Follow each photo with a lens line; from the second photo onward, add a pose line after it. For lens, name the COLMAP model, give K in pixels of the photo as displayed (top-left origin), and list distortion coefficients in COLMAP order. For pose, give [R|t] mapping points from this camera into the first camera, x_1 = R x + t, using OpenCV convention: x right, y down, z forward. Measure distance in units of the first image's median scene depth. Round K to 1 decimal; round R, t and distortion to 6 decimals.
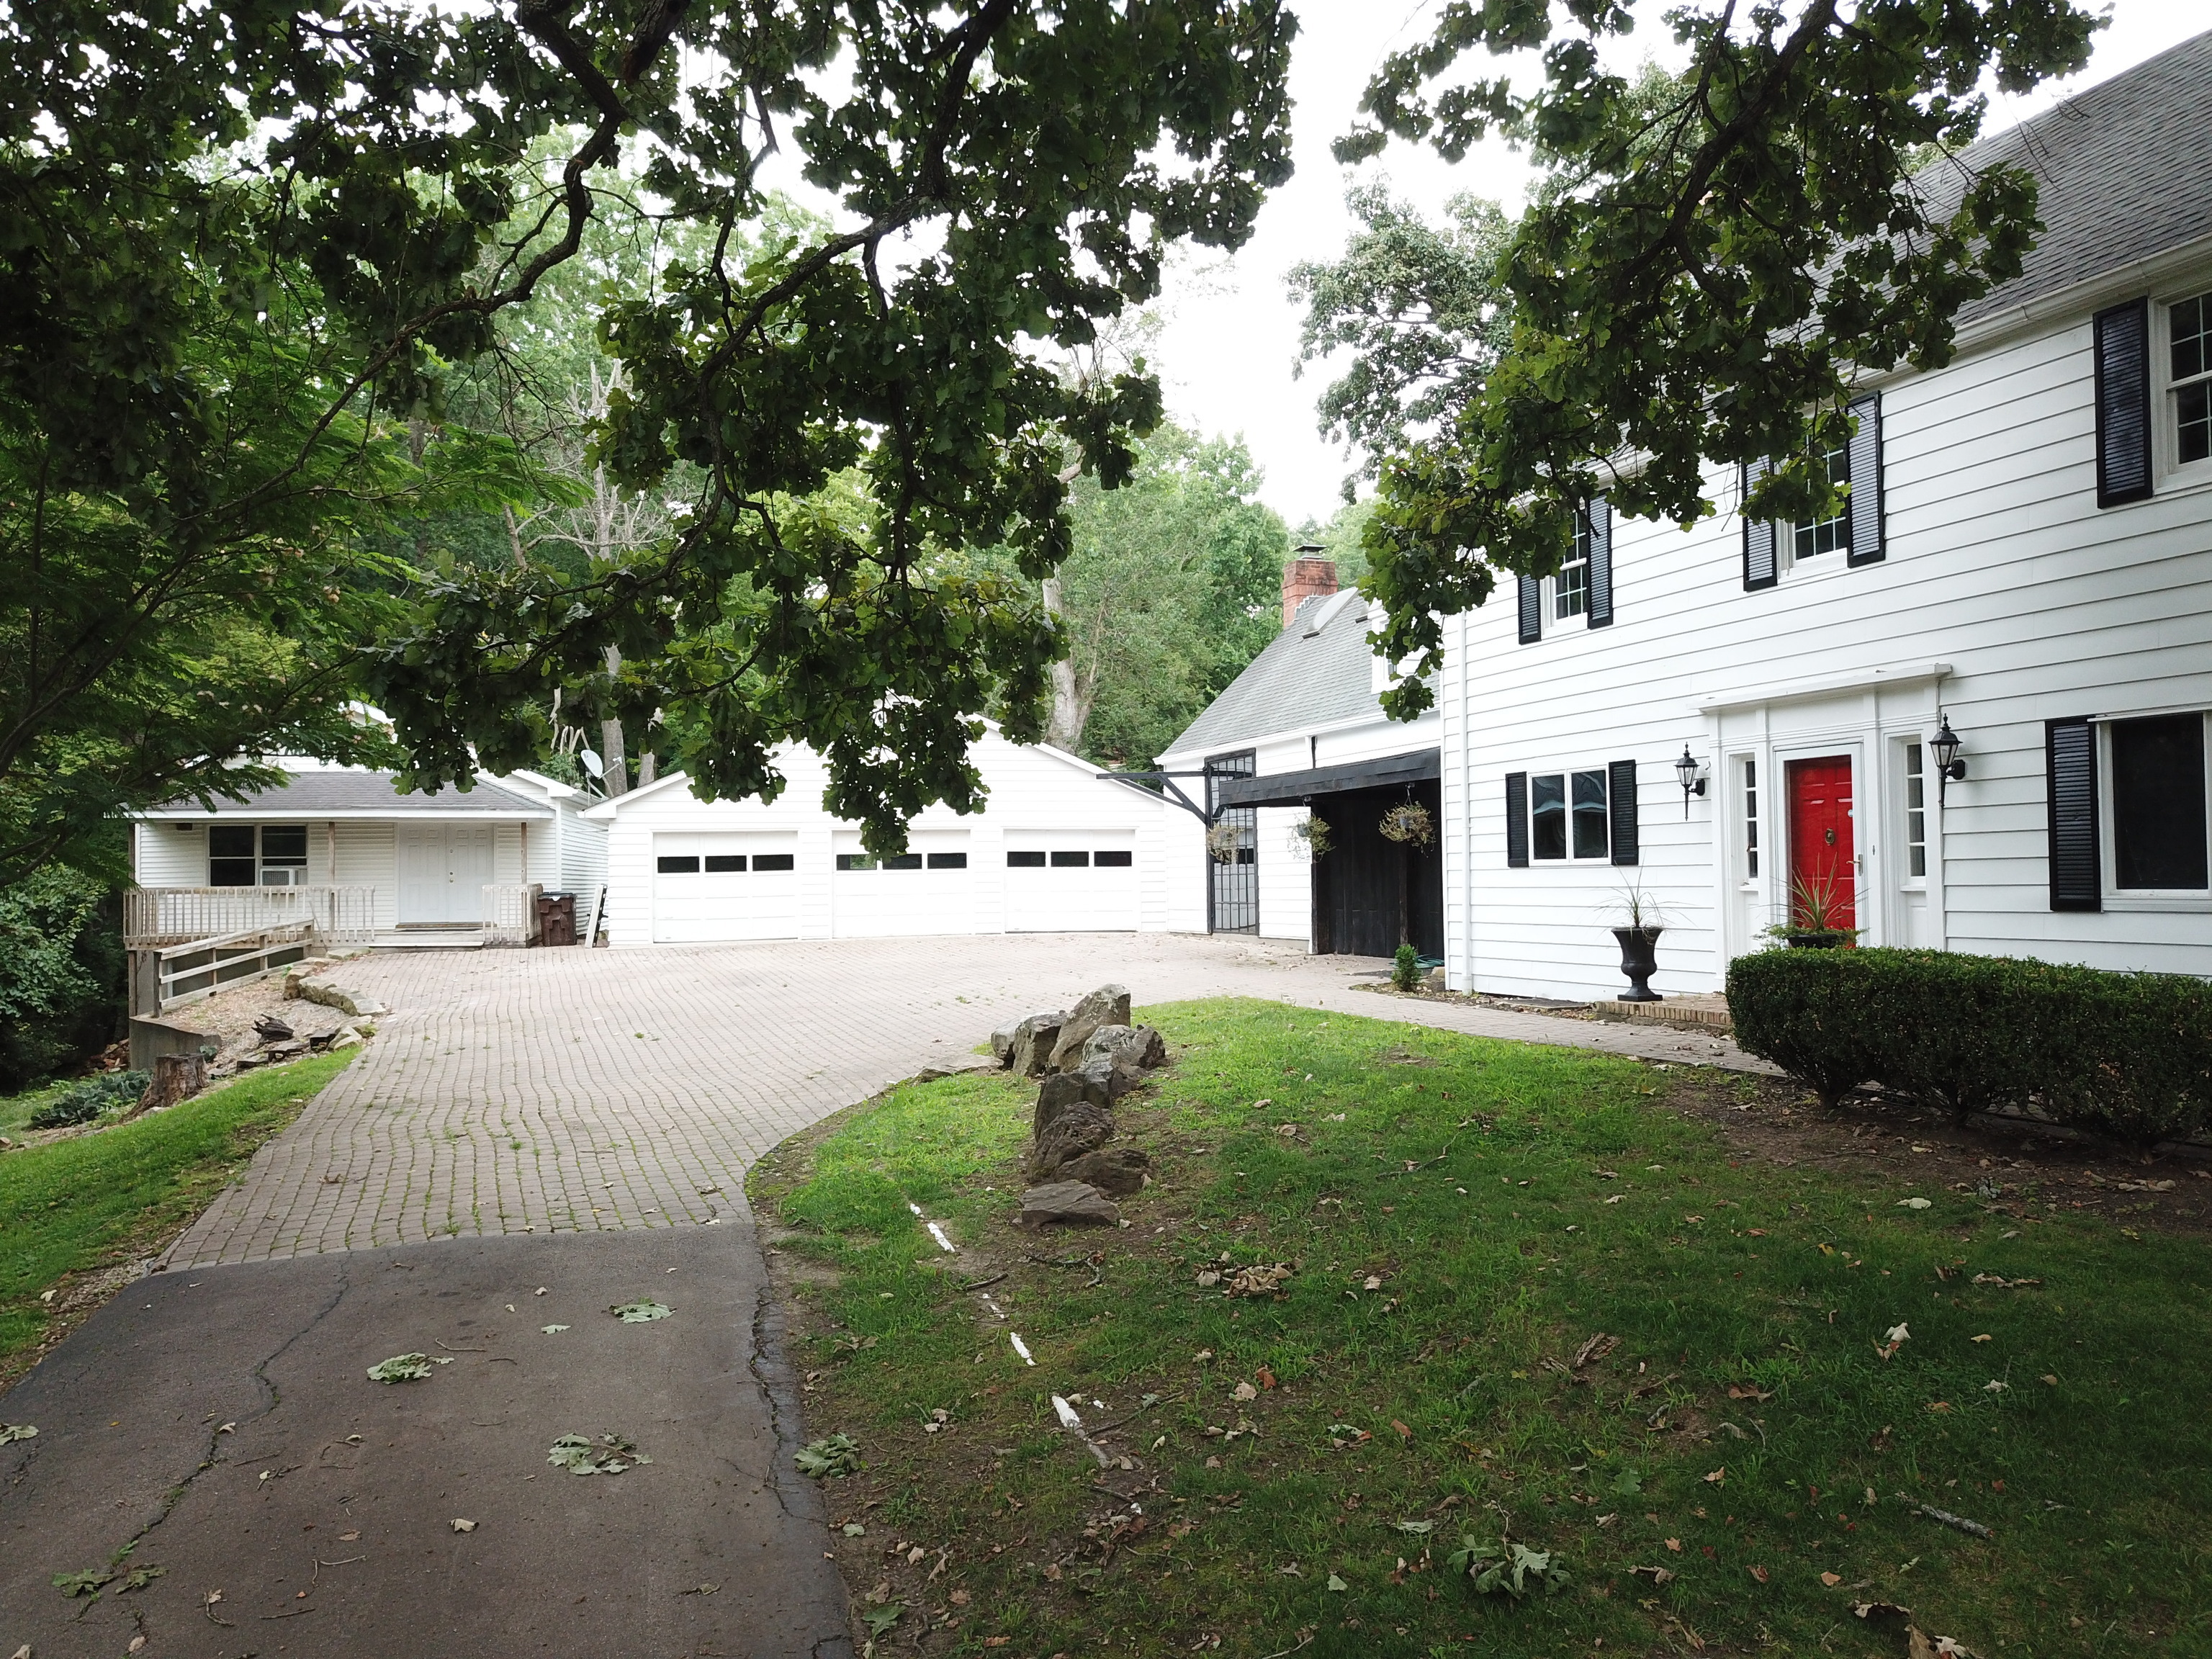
lens RADIAL K [[1678.3, 0, 1106.0], [0, 1678.3, 829.5], [0, 0, 1]] dist [0.129864, -0.115186]
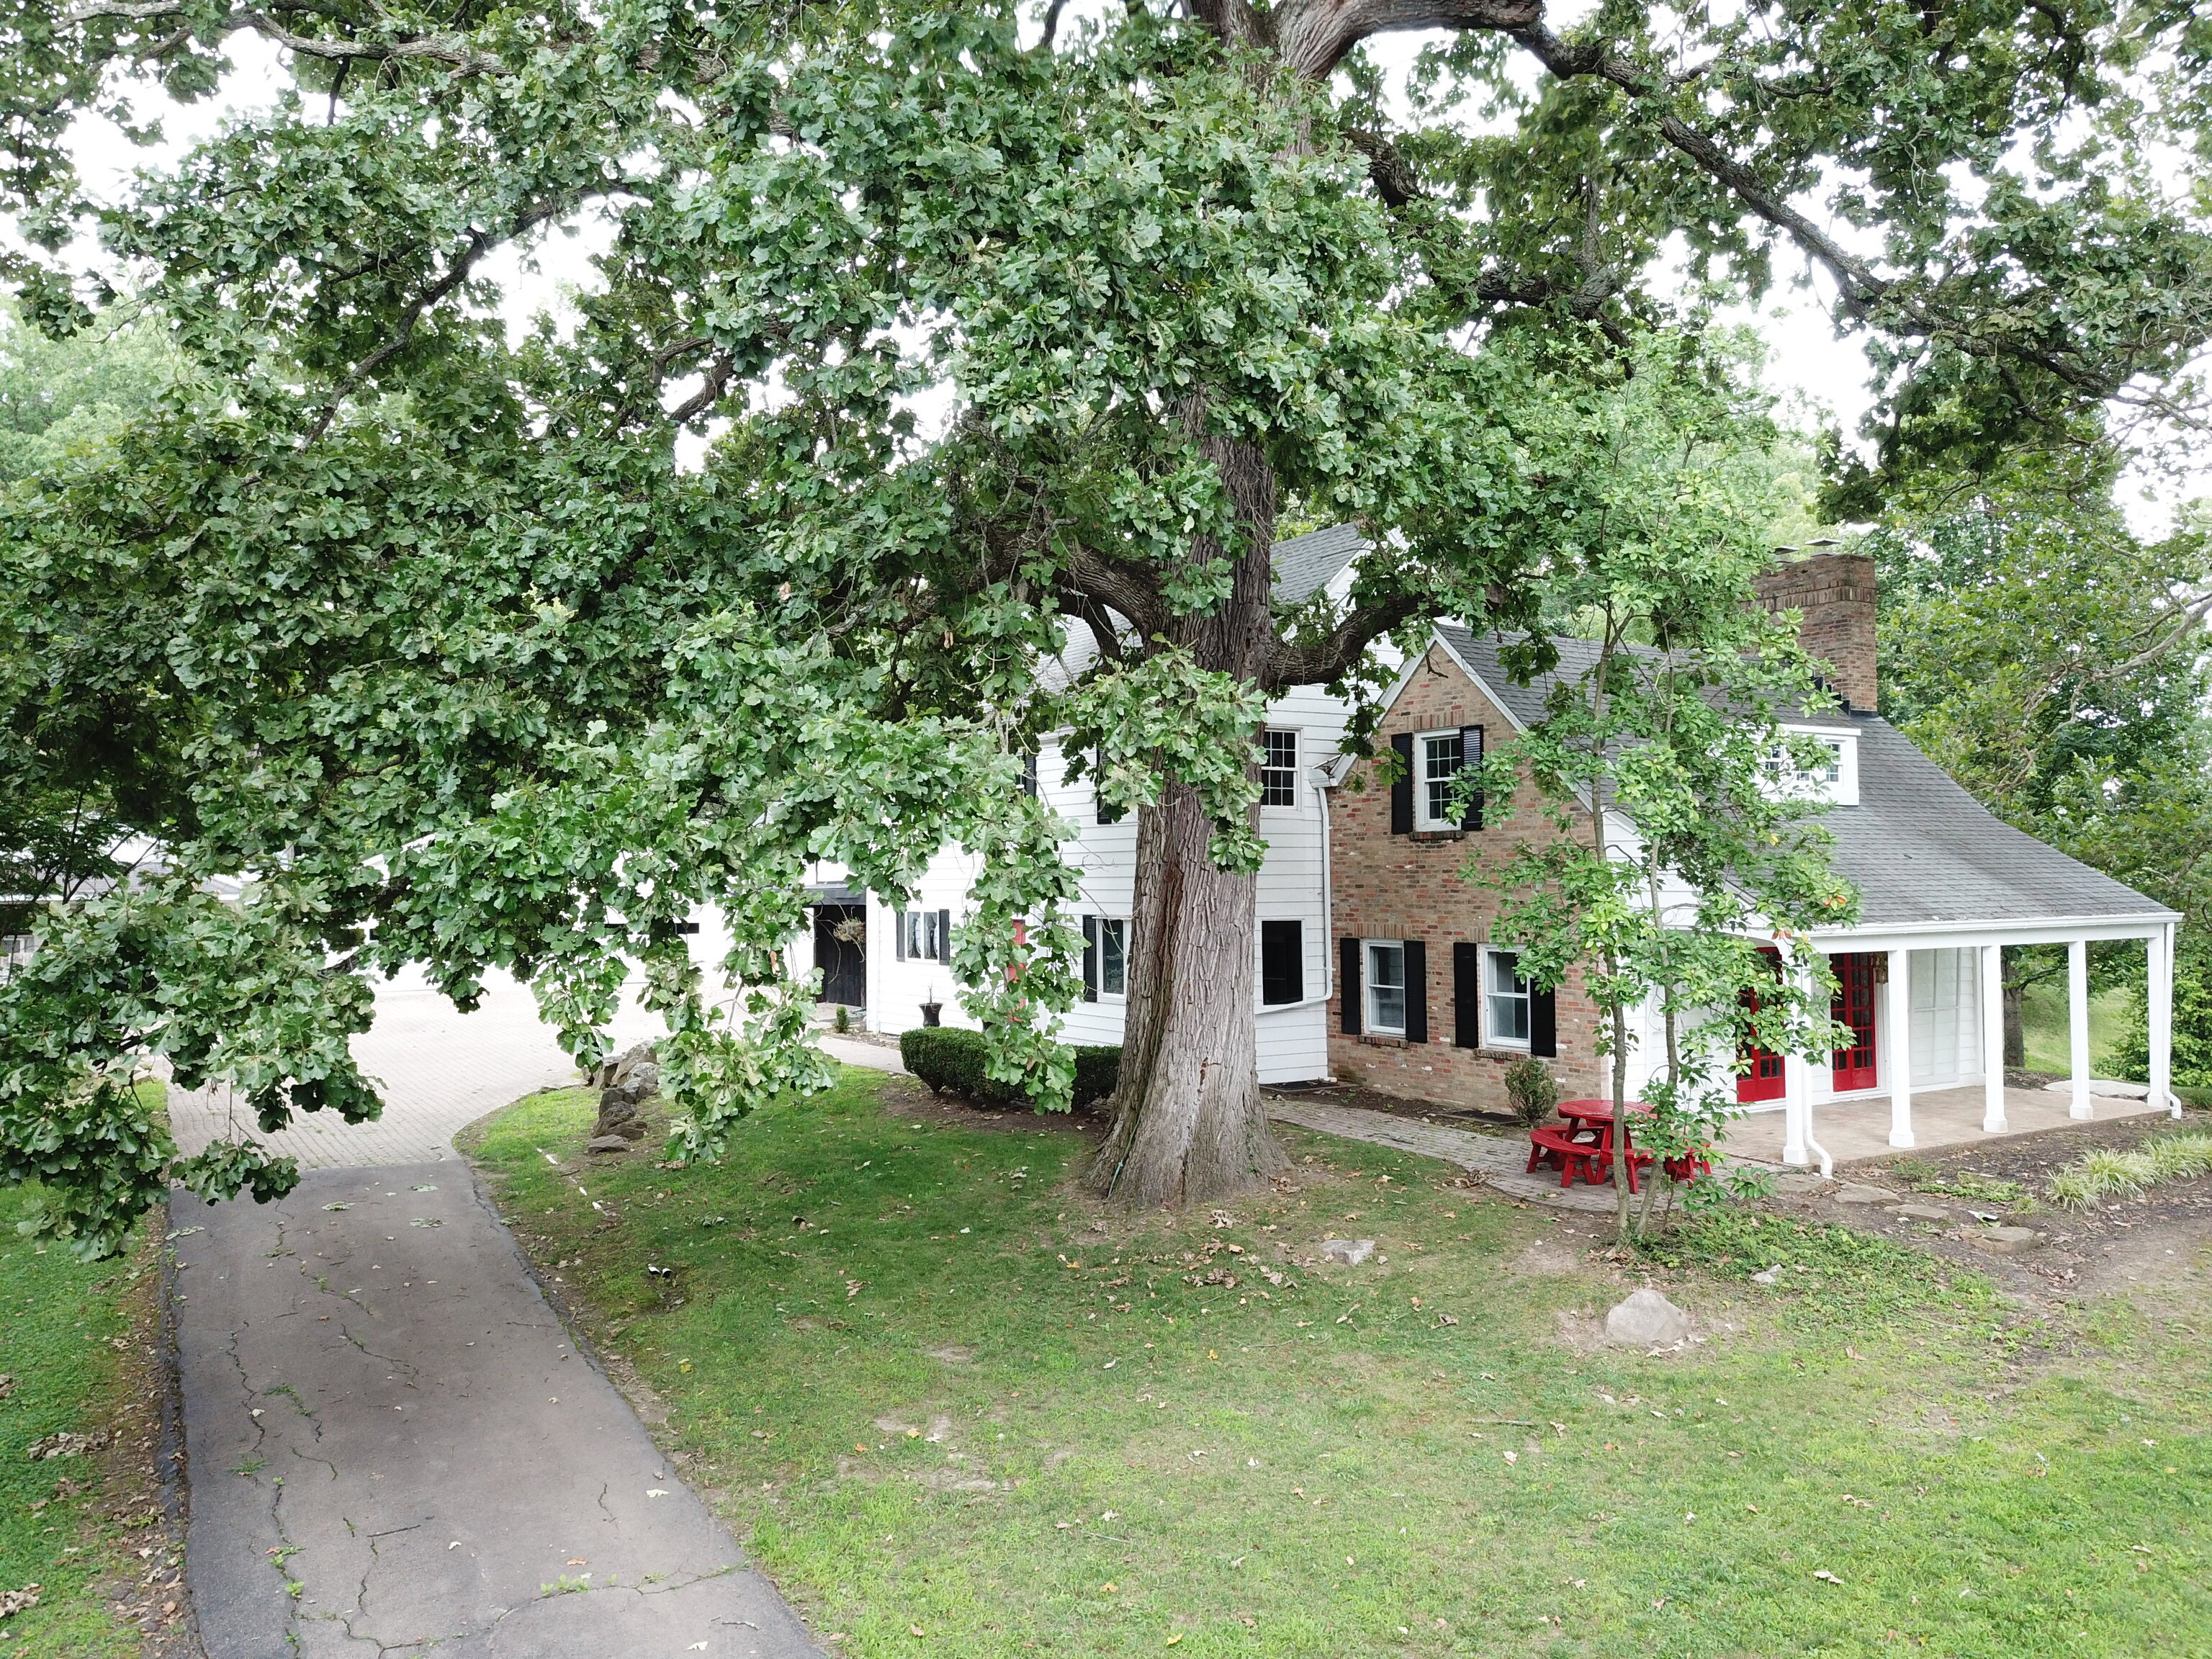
lens RADIAL K [[1678.3, 0, 1106.0], [0, 1678.3, 829.5], [0, 0, 1]] dist [0.129864, -0.115186]
pose [[0.976140, 0.015638, 0.216579, 0.113479], [-0.015732, 0.999875, -0.001290, -0.192536], [-0.216572, -0.002148, 0.976264, -1.252631]]
